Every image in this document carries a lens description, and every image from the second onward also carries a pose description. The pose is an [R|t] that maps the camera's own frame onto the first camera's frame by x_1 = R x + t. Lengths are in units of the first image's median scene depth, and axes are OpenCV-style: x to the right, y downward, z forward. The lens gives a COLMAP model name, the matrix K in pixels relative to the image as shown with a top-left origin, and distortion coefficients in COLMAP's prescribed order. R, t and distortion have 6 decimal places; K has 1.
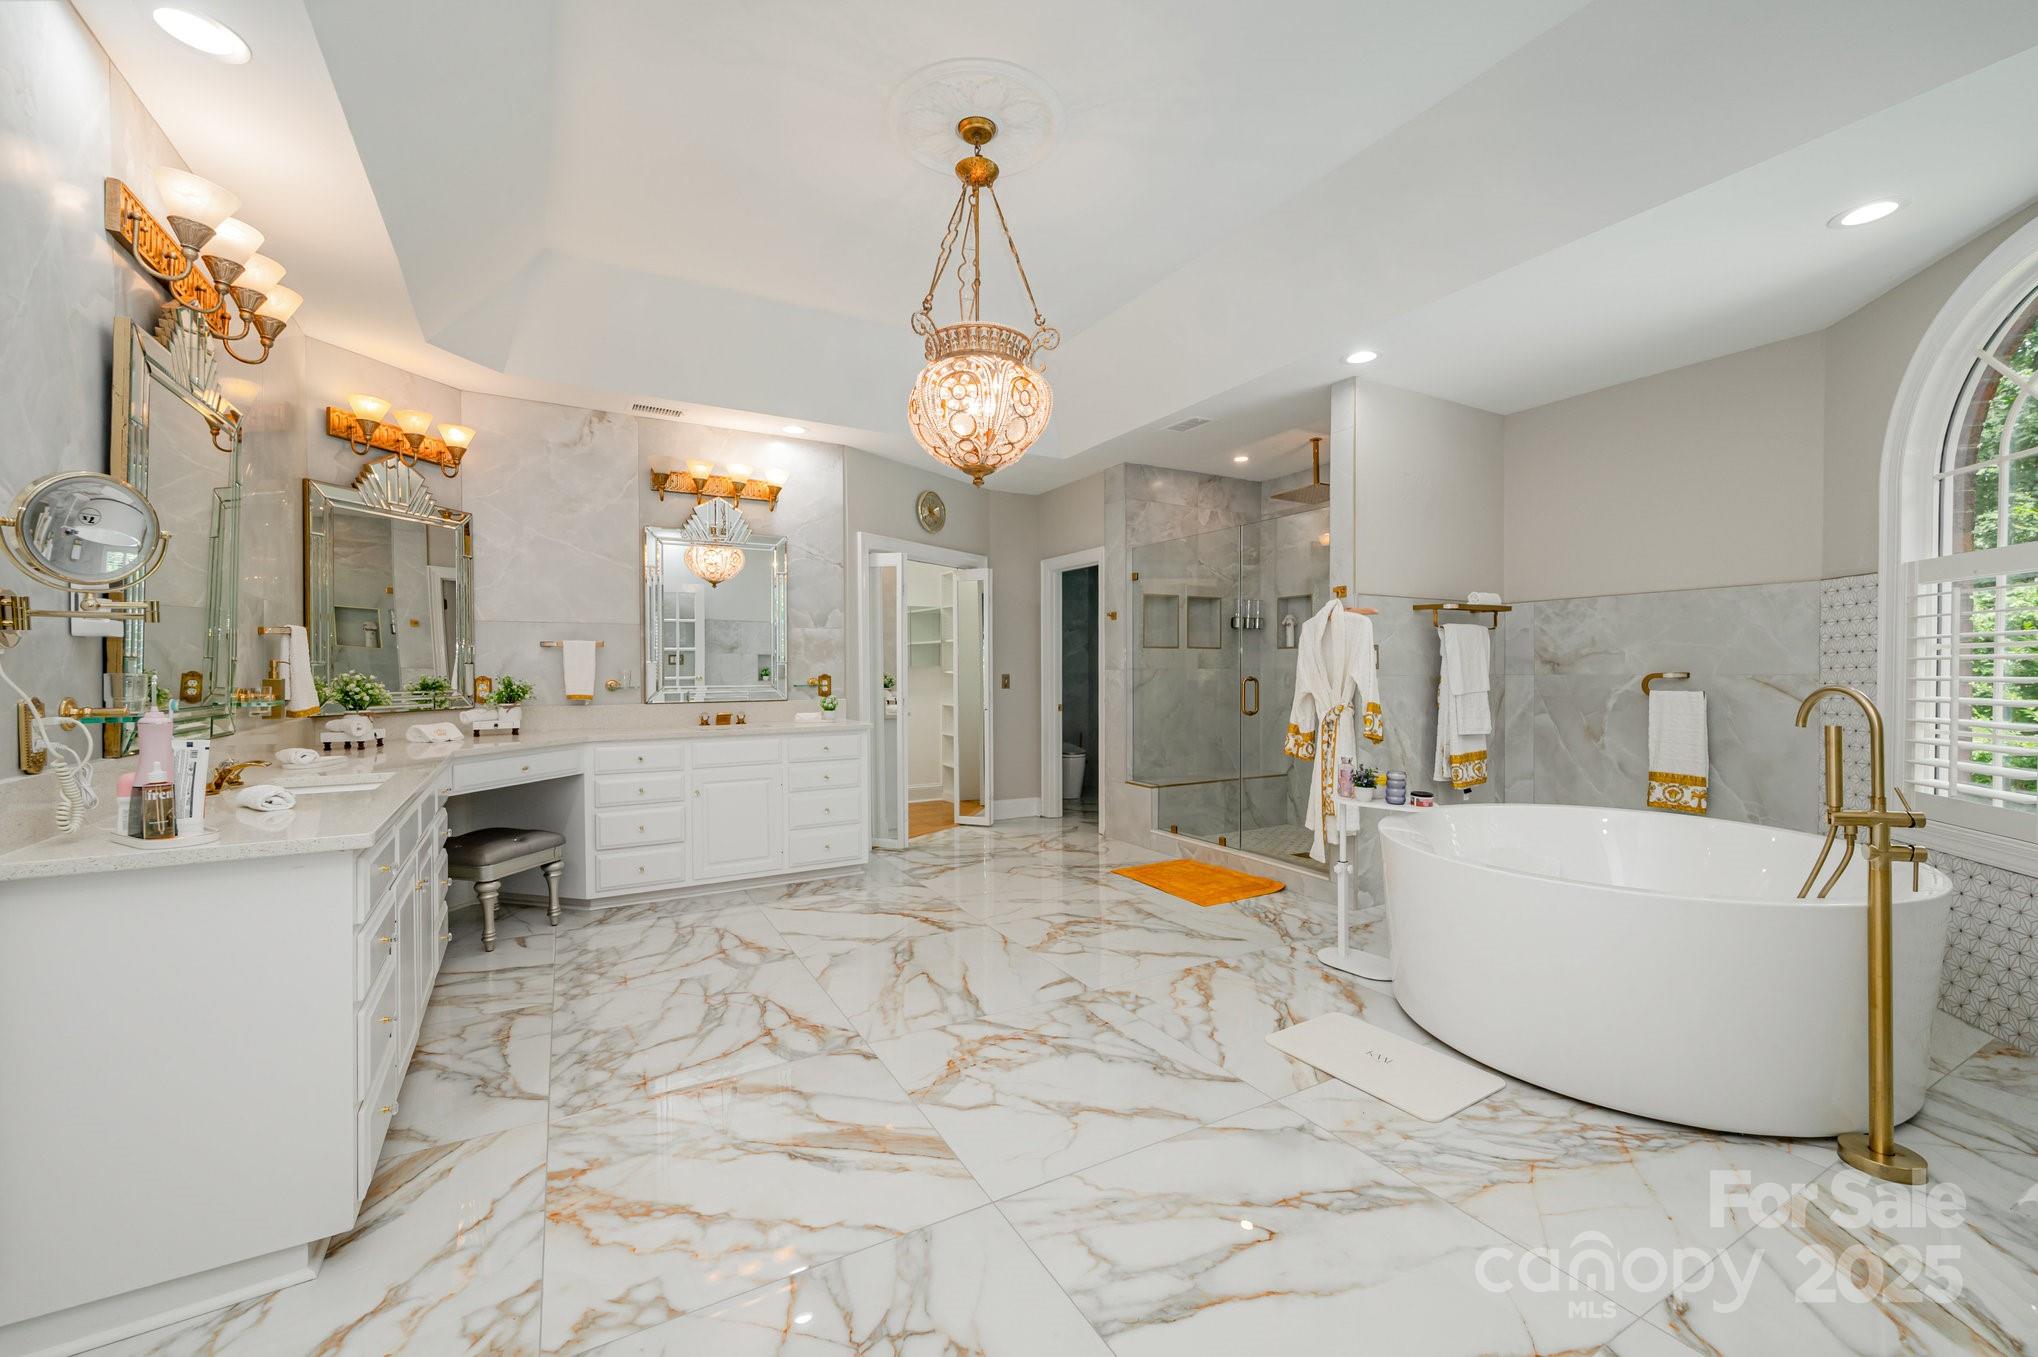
lens RADIAL K [[815.6, 0, 1022.9], [0, 815.6, 672.7], [0, 0, 1]] dist [0.001819, -0.000219]
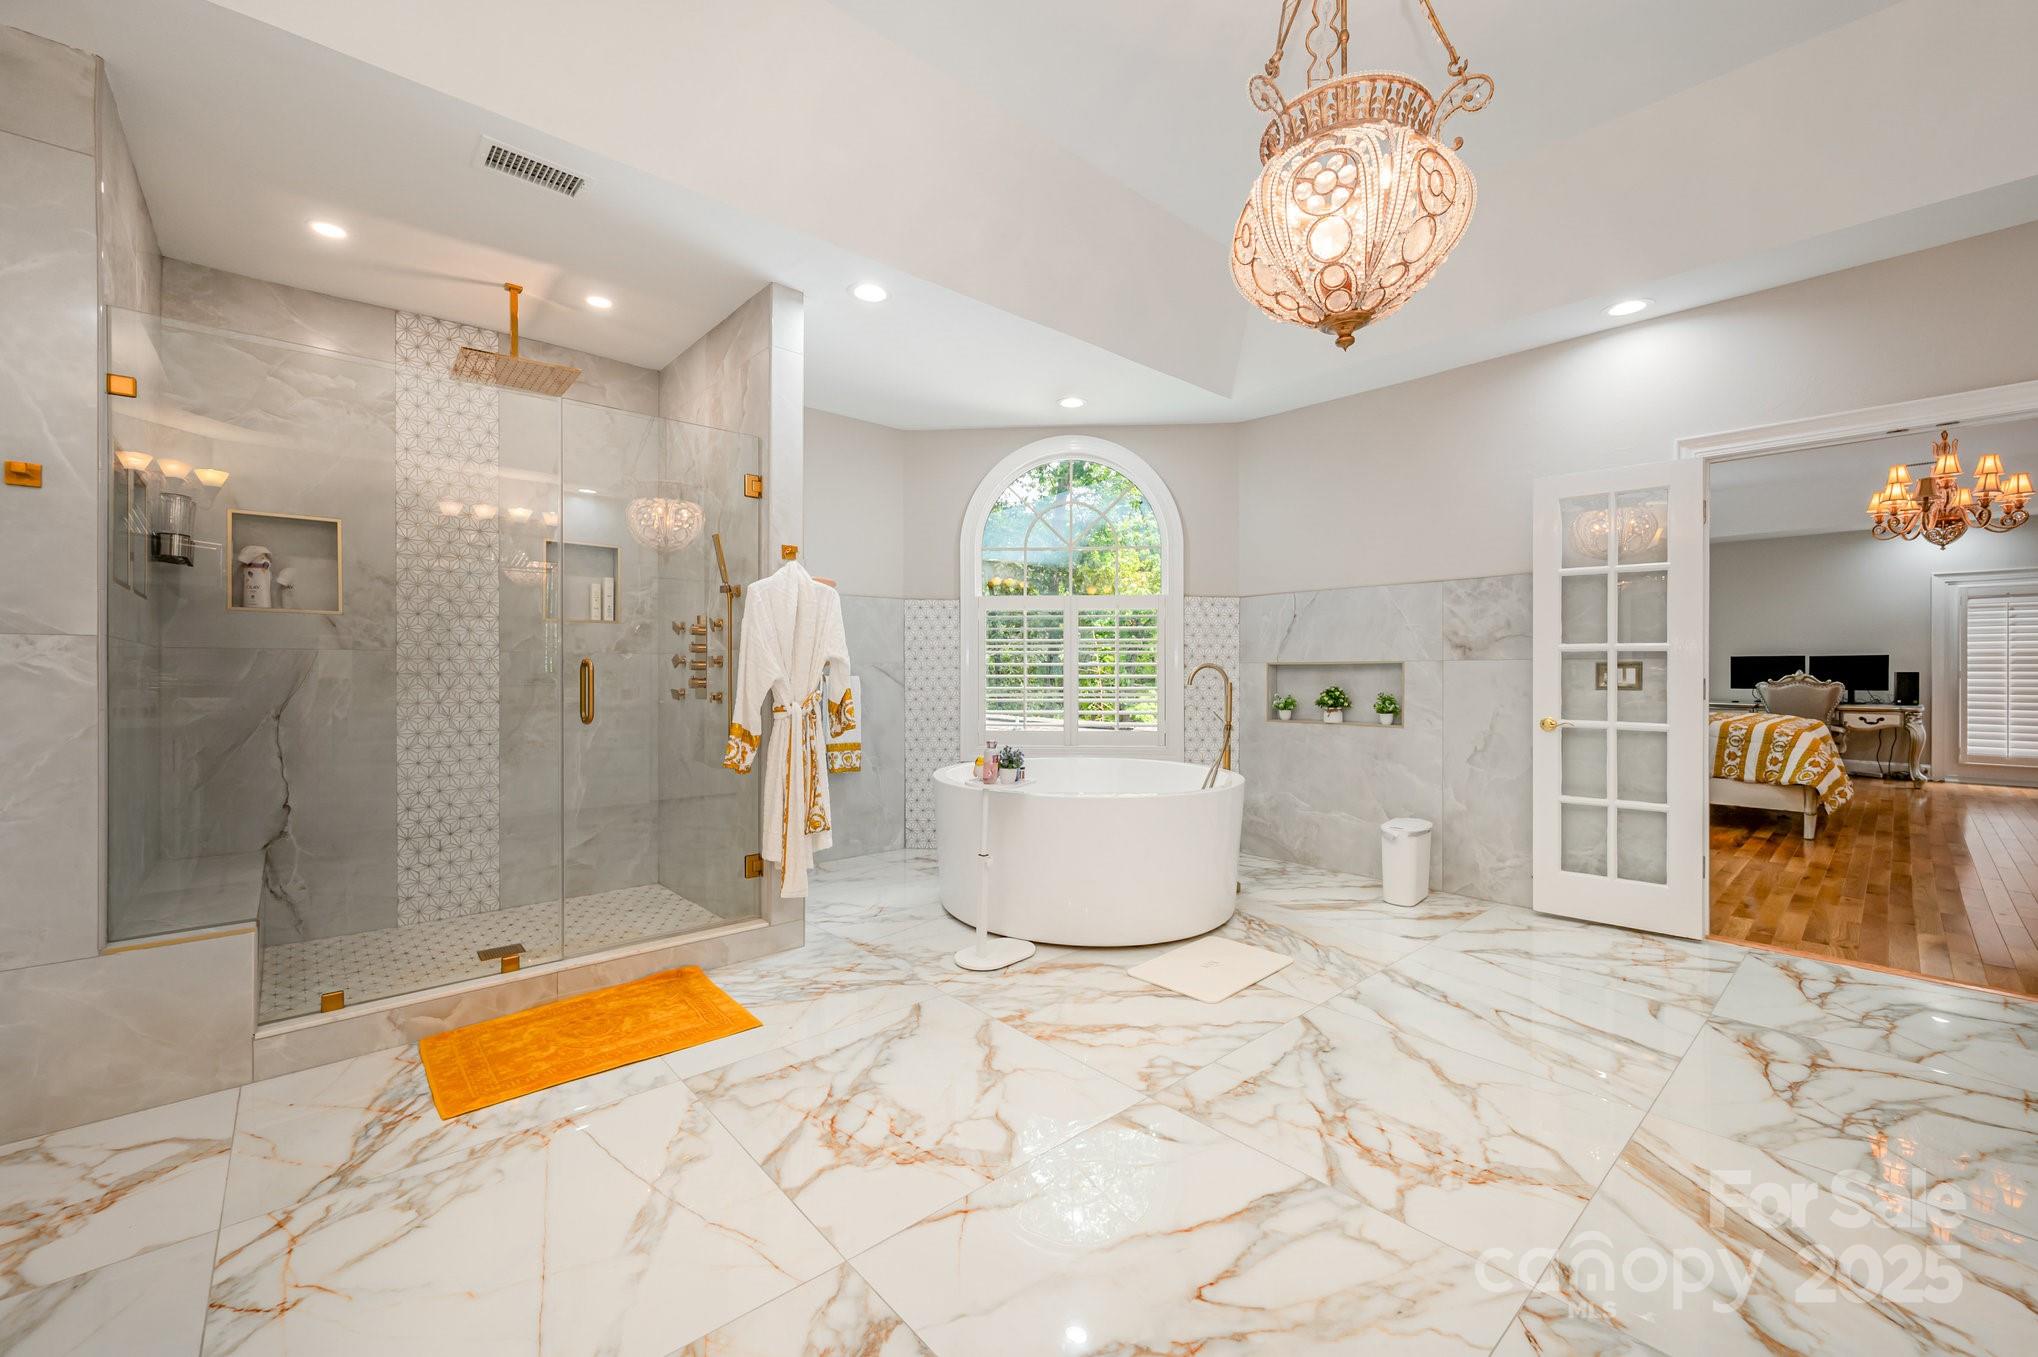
lens RADIAL K [[815.6, 0, 1016.1], [0, 815.6, 672.8], [0, 0, 1]] dist [0.001819, -0.000219]
pose [[-0.219684, 0.005132, 0.975557, -0.574099], [0.003203, 0.999985, -0.004539, 0.030213], [-0.975566, 0.002127, -0.219698, 1.274823]]
